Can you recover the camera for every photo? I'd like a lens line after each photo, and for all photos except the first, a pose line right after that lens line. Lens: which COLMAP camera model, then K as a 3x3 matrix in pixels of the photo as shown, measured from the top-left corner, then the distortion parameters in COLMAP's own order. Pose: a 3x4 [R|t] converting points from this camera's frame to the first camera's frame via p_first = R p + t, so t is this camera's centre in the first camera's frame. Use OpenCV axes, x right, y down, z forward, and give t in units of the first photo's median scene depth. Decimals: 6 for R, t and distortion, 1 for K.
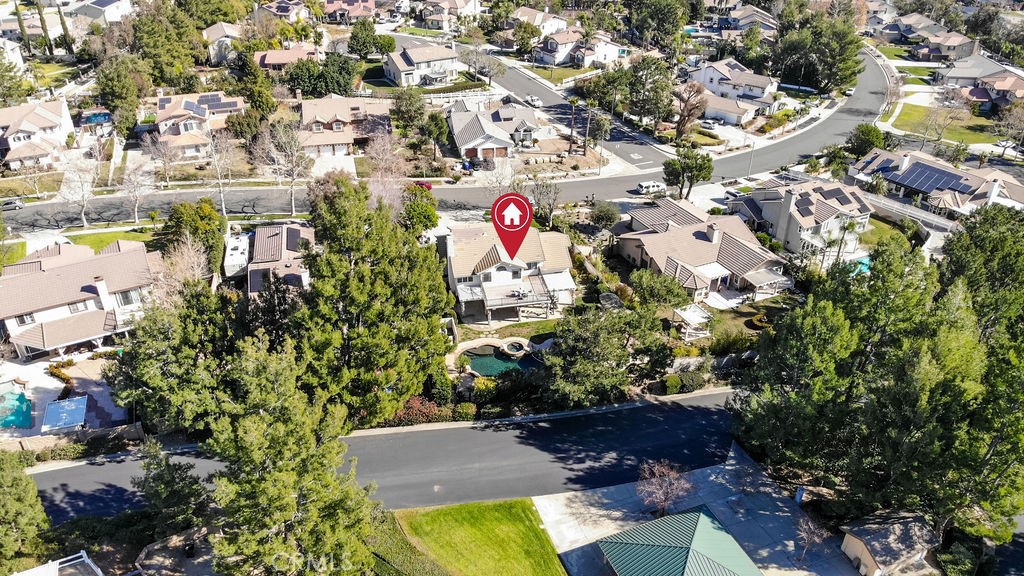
lens RADIAL K [[733.6, 0, 512.0], [0, 733.6, 288.0], [0, 0, 1]] dist [0.000767, 0.000387]
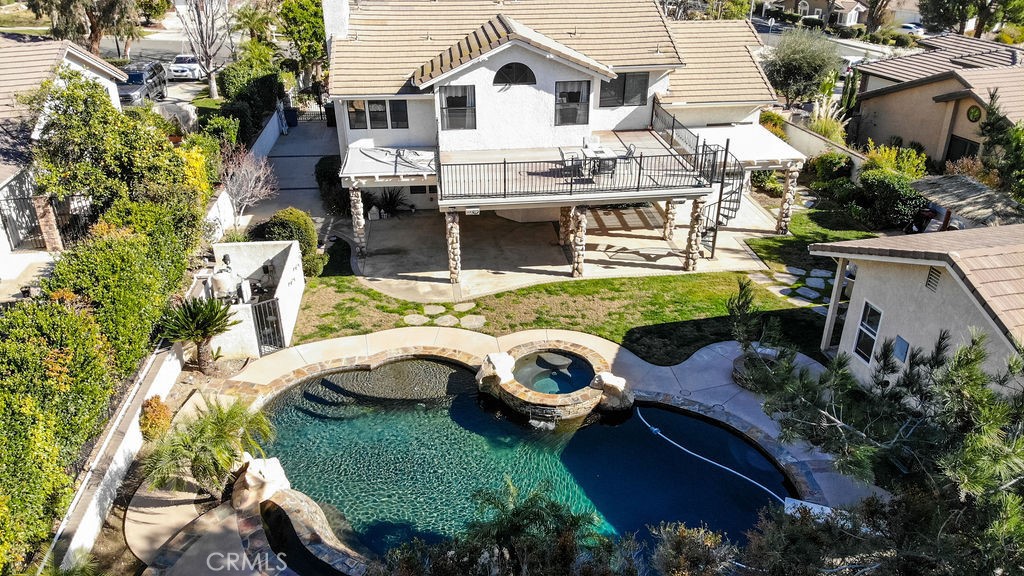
lens RADIAL K [[733.6, 0, 512.0], [0, 733.6, 288.0], [0, 0, 1]] dist [0.000767, 0.000387]
pose [[0.996646, 0.039412, -0.071716, 0.006338], [-0.044538, 0.996456, -0.071353, 0.069149], [0.068650, 0.074308, 0.994870, 0.757777]]
